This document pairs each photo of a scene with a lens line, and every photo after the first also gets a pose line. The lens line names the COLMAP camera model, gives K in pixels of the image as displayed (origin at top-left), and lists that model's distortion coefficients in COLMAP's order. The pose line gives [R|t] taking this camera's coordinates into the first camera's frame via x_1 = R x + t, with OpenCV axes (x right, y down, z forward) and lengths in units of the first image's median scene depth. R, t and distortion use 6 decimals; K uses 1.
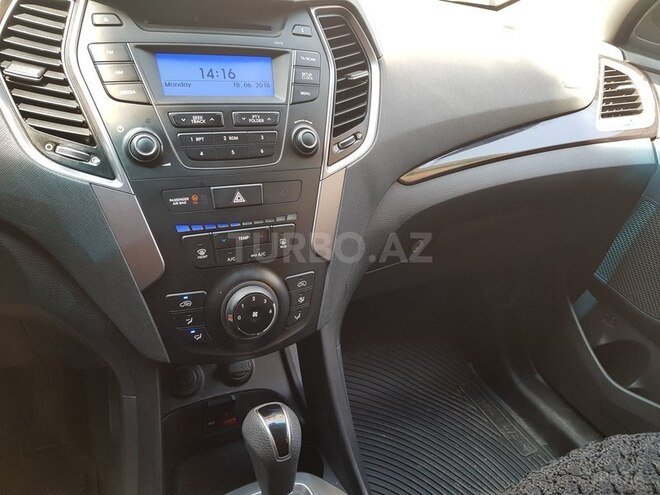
lens RADIAL K [[538.3, 0, 330.0], [0, 538.3, 247.5], [0, 0, 1]] dist [0.040924, -0.067200]
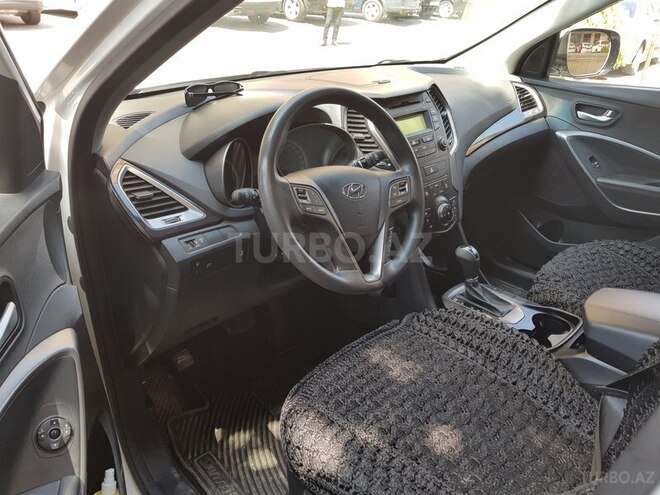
lens RADIAL K [[538.3, 0, 330.0], [0, 538.3, 247.5], [0, 0, 1]] dist [0.040924, -0.067200]
pose [[0.943915, -0.227030, 0.239752, -0.788494], [0.232443, 0.972593, 0.005848, 0.081180], [-0.234509, 0.050209, 0.970816, -0.795326]]
